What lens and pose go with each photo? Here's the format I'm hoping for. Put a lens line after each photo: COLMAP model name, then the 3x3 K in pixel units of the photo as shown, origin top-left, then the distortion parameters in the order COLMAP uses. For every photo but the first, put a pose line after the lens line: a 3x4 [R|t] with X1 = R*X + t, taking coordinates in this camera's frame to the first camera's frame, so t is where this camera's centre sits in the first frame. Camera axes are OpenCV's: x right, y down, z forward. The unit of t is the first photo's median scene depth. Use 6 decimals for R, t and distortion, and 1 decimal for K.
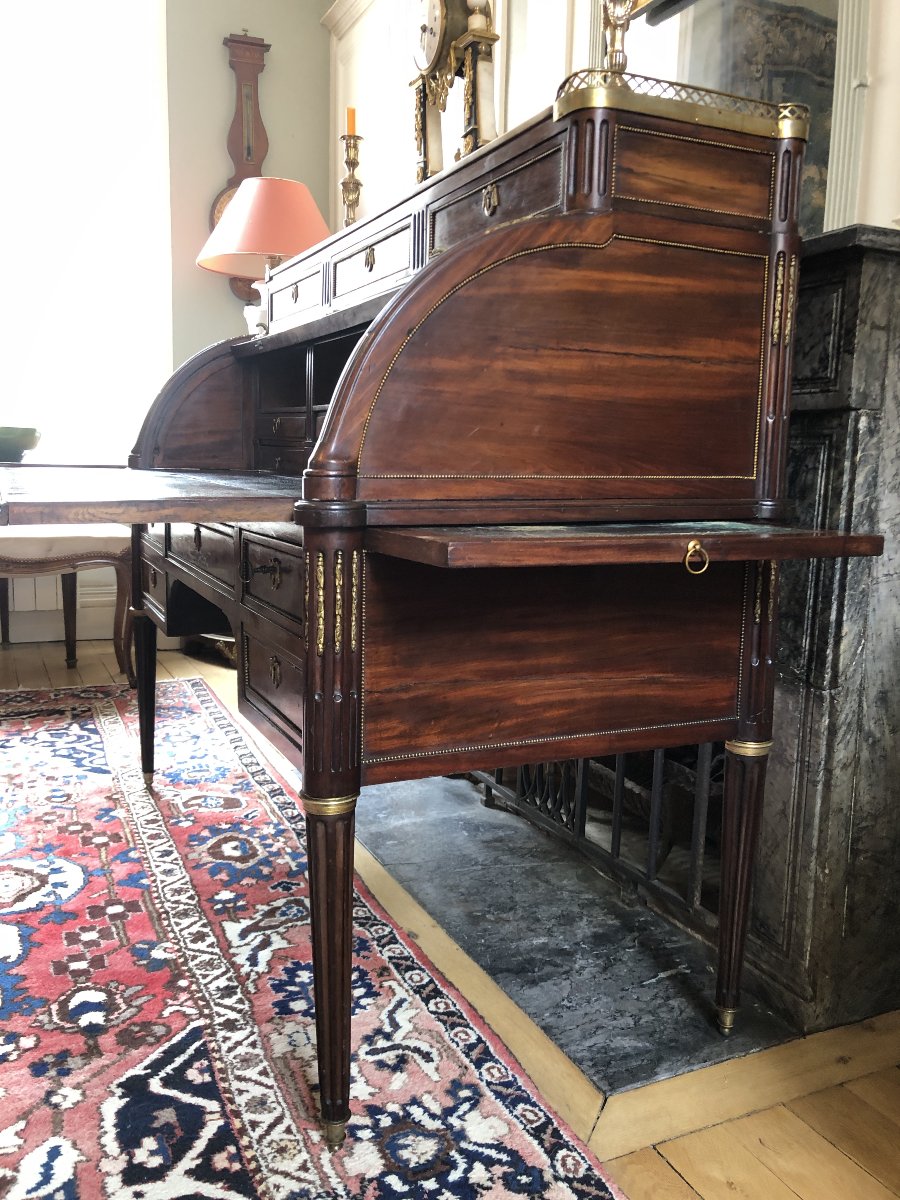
lens RADIAL K [[991.3, 0, 448.4], [0, 991.3, 601.6], [0, 0, 1]] dist [0.000369, 0.019936]
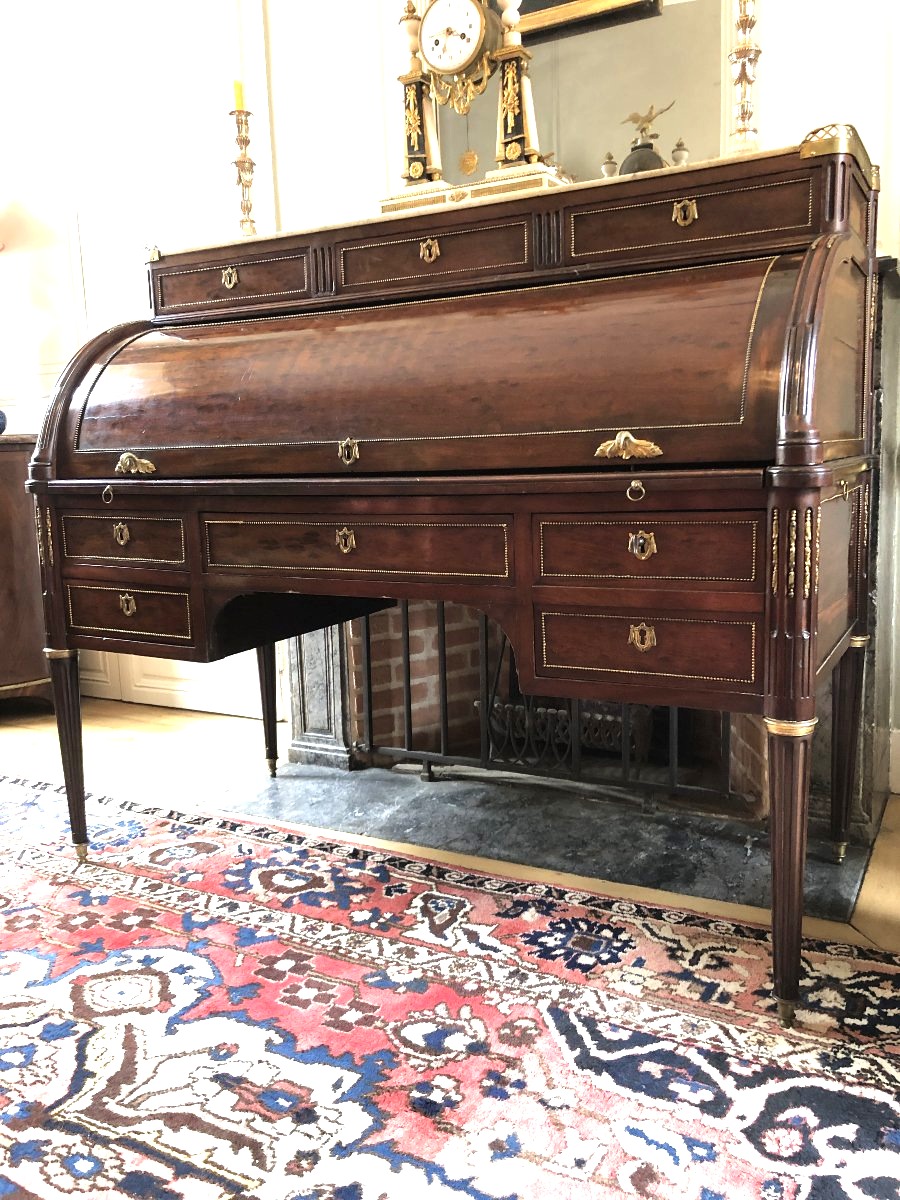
lens RADIAL K [[991.3, 0, 462.6], [0, 991.3, 600.1], [0, 0, 1]] dist [0.000369, 0.019936]
pose [[0.796615, -0.137811, 0.588569, -0.784290], [0.137422, 0.989459, 0.045681, -0.037287], [-0.588660, 0.044492, 0.807156, 0.196104]]
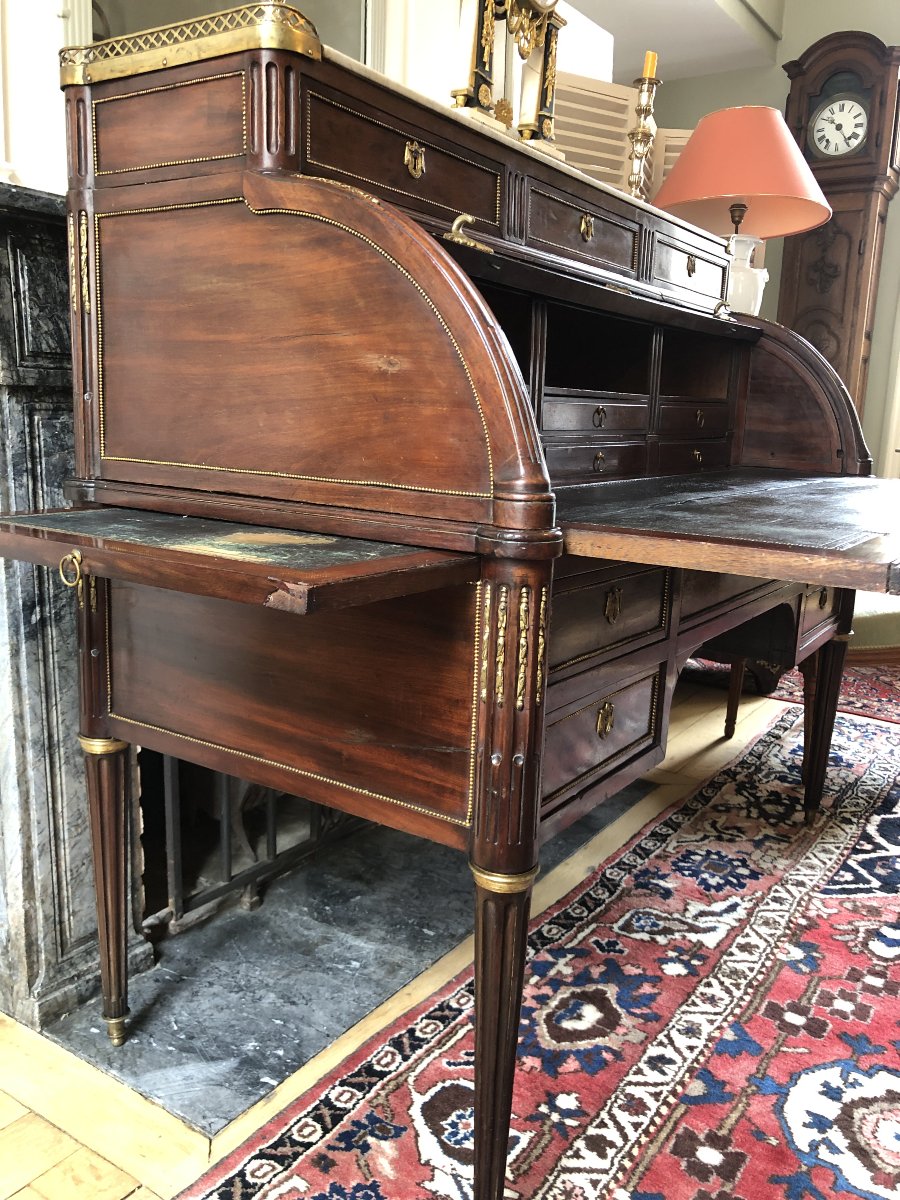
lens RADIAL K [[991.3, 0, 449.7], [0, 991.3, 599.1], [0, 0, 1]] dist [0.000369, 0.019936]
pose [[-0.520051, -0.202500, 0.829783, -0.914810], [0.077821, 0.956215, 0.282127, -0.319086], [-0.850583, 0.211295, -0.481522, 1.788737]]
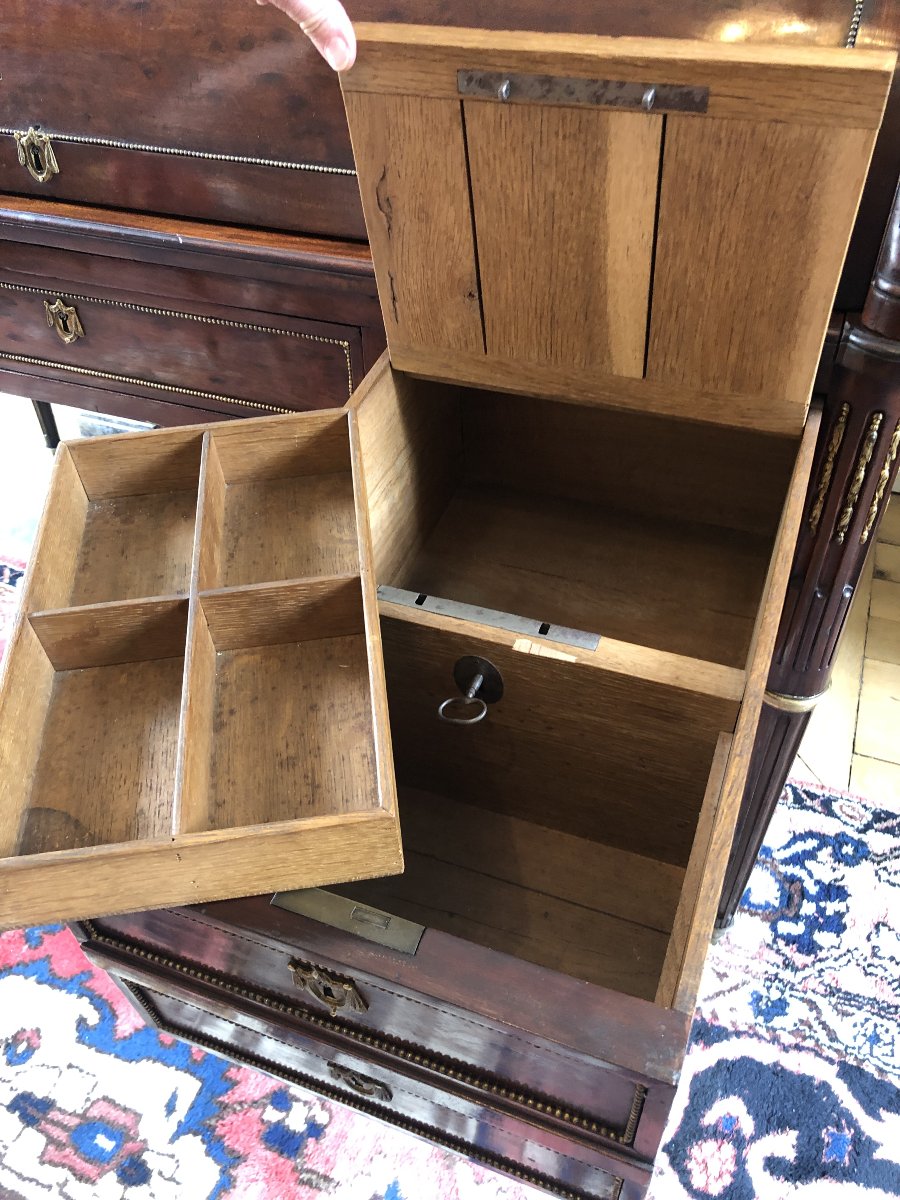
lens RADIAL K [[991.3, 0, 444.1], [0, 991.3, 596.1], [0, 0, 1]] dist [0.000369, 0.019936]
pose [[0.717941, -0.475496, 0.508394, -0.485844], [0.131247, 0.809708, 0.571968, -0.242078], [-0.683619, -0.343913, 0.643730, 0.503672]]
